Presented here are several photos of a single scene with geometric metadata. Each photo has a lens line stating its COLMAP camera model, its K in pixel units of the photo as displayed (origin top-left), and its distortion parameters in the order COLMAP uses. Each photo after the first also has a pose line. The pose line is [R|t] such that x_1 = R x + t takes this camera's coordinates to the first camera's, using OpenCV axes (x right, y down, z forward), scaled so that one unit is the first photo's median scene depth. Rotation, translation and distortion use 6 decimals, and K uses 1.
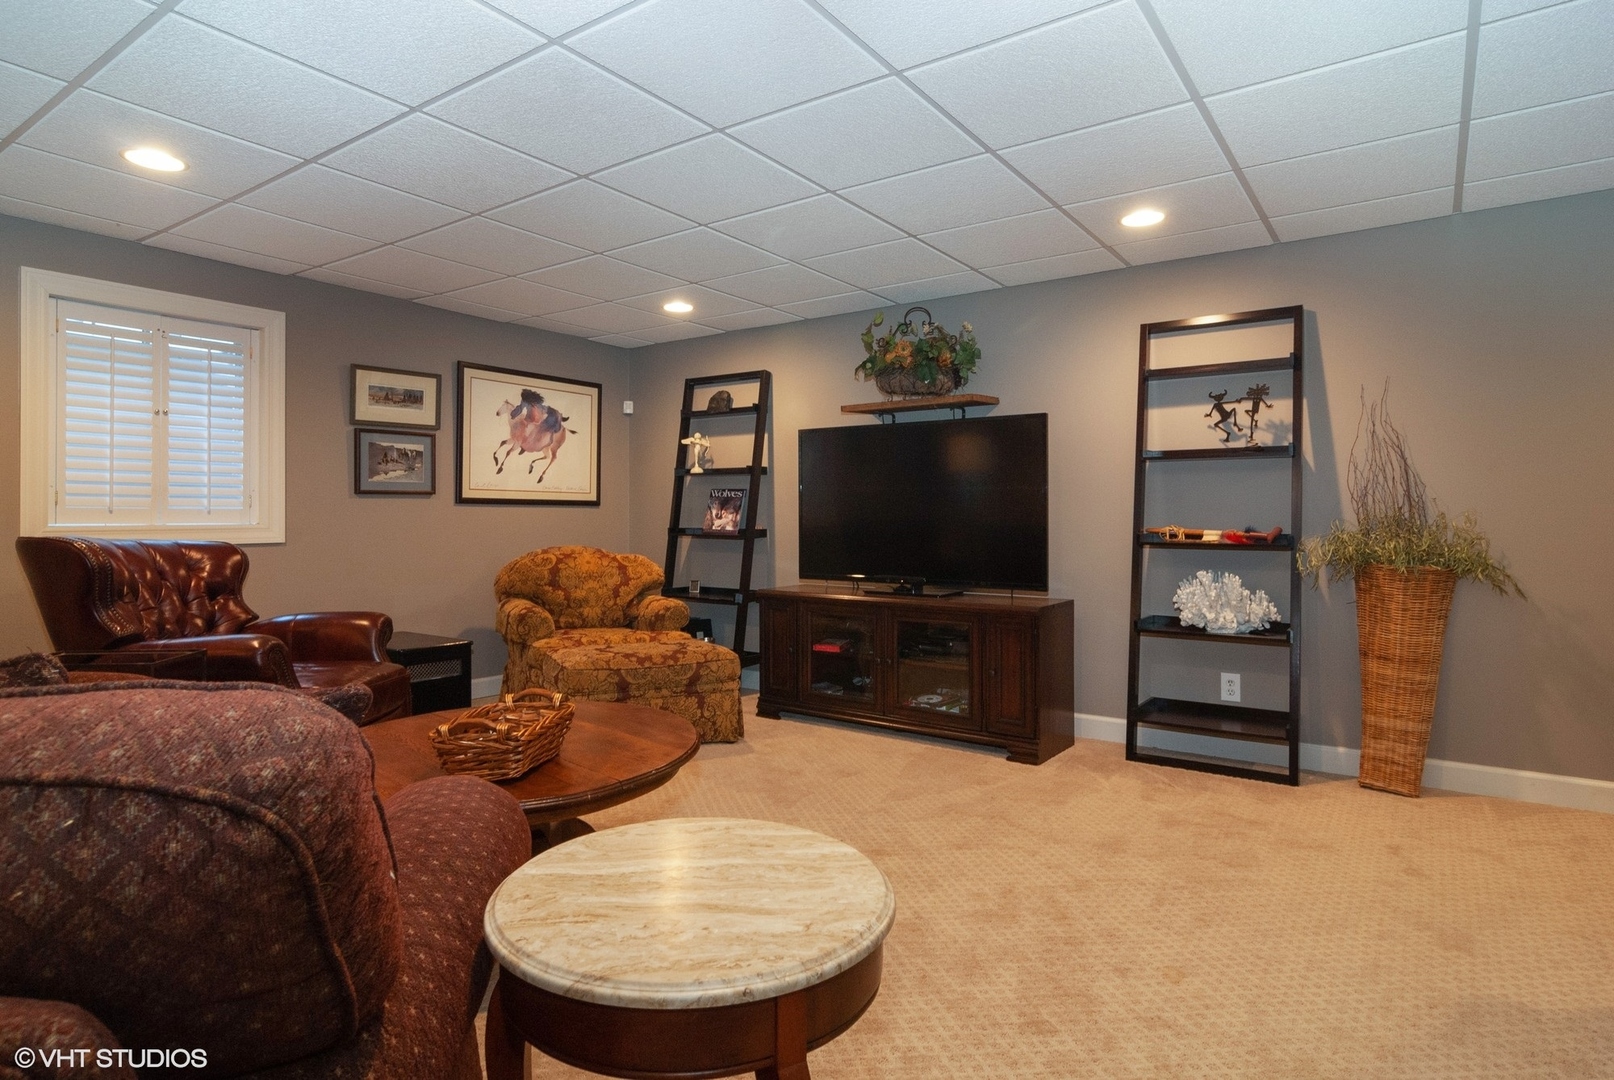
lens RADIAL K [[878.9, 0, 811.4], [0, 878.9, 514.5], [0, 0, 1]] dist [0.004601, -0.002826]
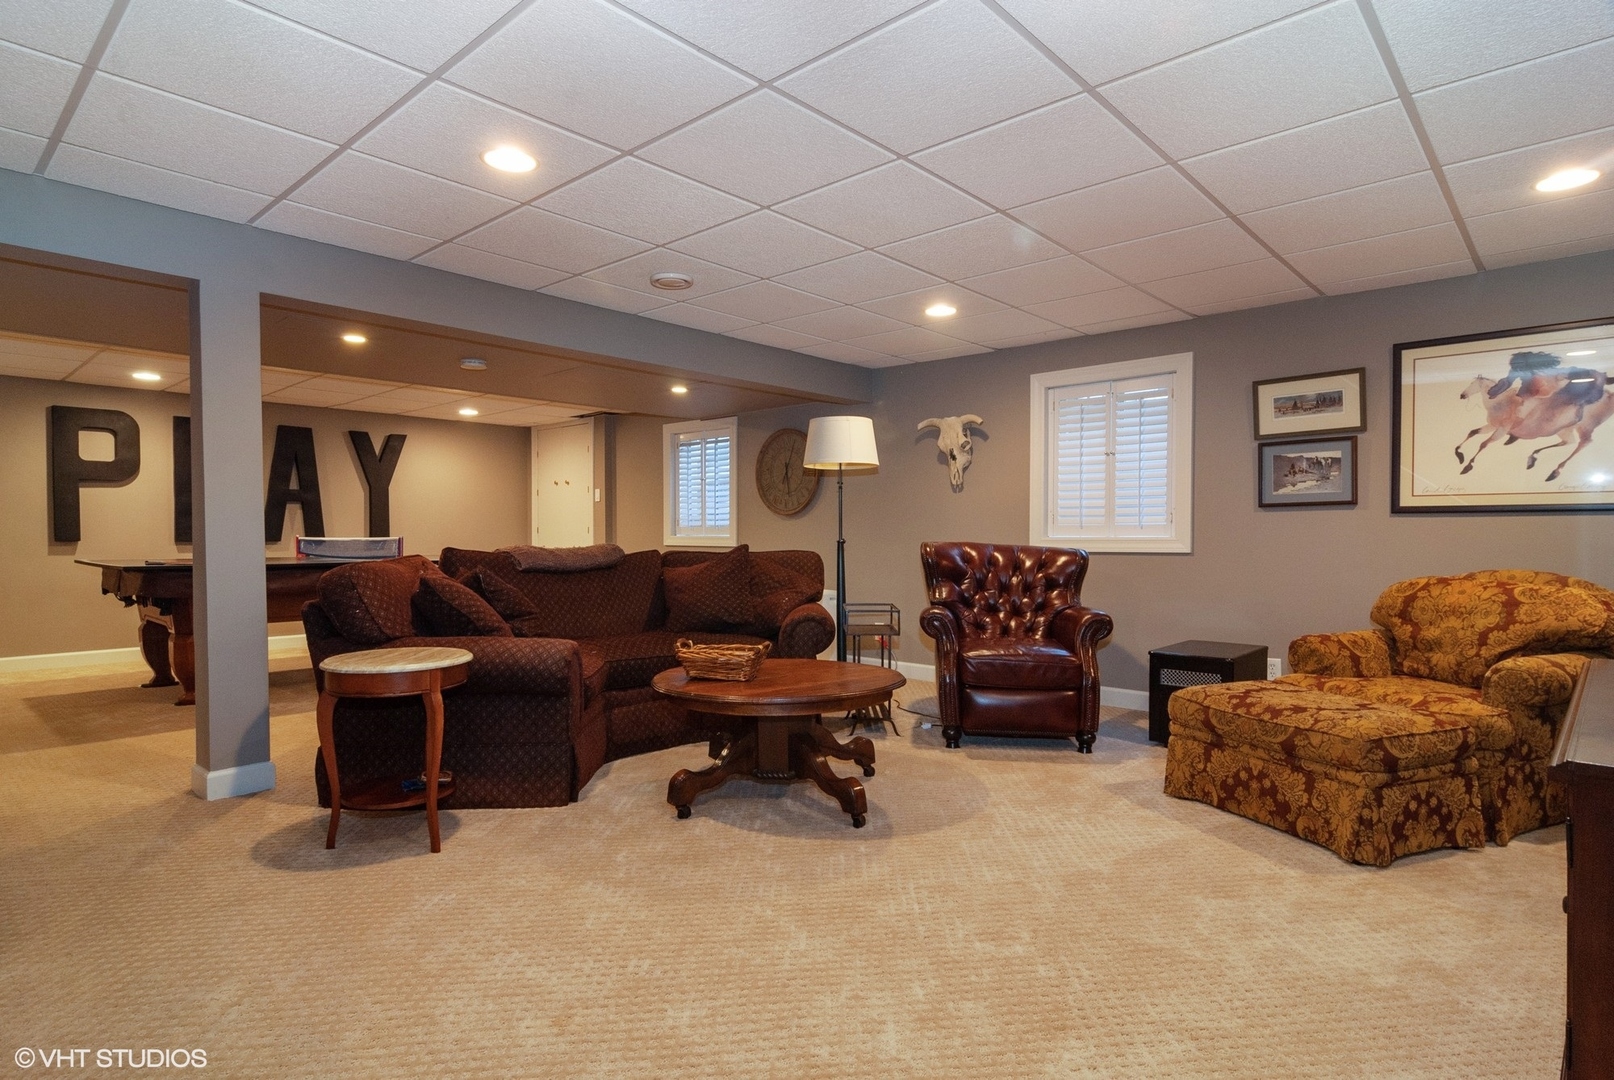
lens RADIAL K [[878.9, 0, 804.3], [0, 878.9, 548.5], [0, 0, 1]] dist [0.004601, -0.002826]
pose [[-0.148236, 0.014612, -0.988844, 0.538196], [0.000785, 0.999892, 0.014657, 0.008410], [0.988952, 0.001397, -0.148232, 0.585204]]
